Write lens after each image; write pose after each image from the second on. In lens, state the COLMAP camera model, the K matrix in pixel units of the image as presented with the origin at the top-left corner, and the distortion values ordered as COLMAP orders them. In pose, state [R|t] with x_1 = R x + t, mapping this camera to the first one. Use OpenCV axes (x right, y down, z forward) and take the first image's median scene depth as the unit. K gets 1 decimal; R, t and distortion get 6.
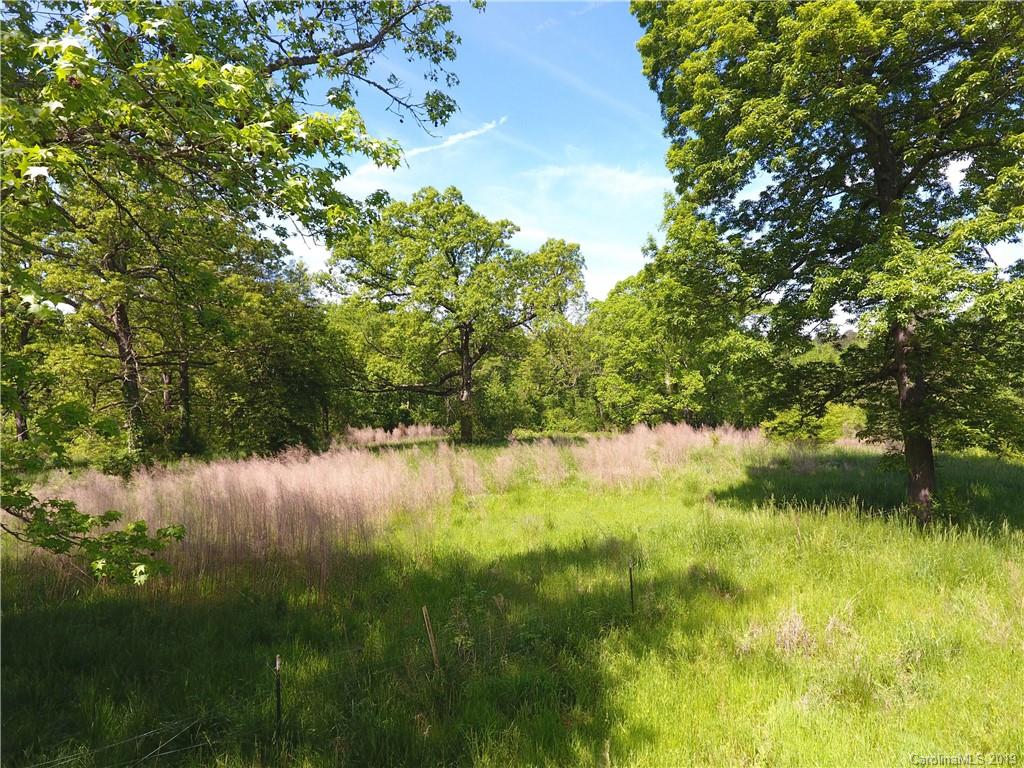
lens RADIAL K [[594.2, 0, 521.1], [0, 594.2, 388.7], [0, 0, 1]] dist [-0.015595, 0.001540]
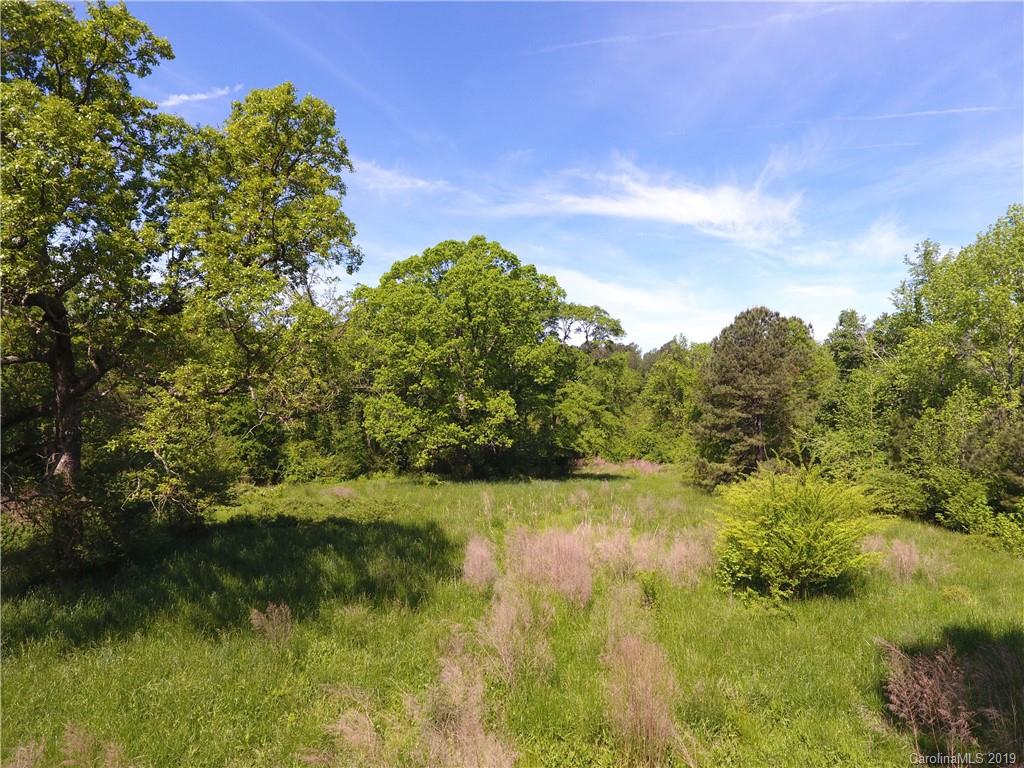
lens RADIAL K [[594.2, 0, 521.1], [0, 594.2, 388.7], [0, 0, 1]] dist [-0.015595, 0.001540]
pose [[0.923754, 0.006721, 0.382927, 0.033671], [-0.005271, 0.999974, -0.004834, -0.028484], [-0.382950, 0.002447, 0.923766, 0.309608]]
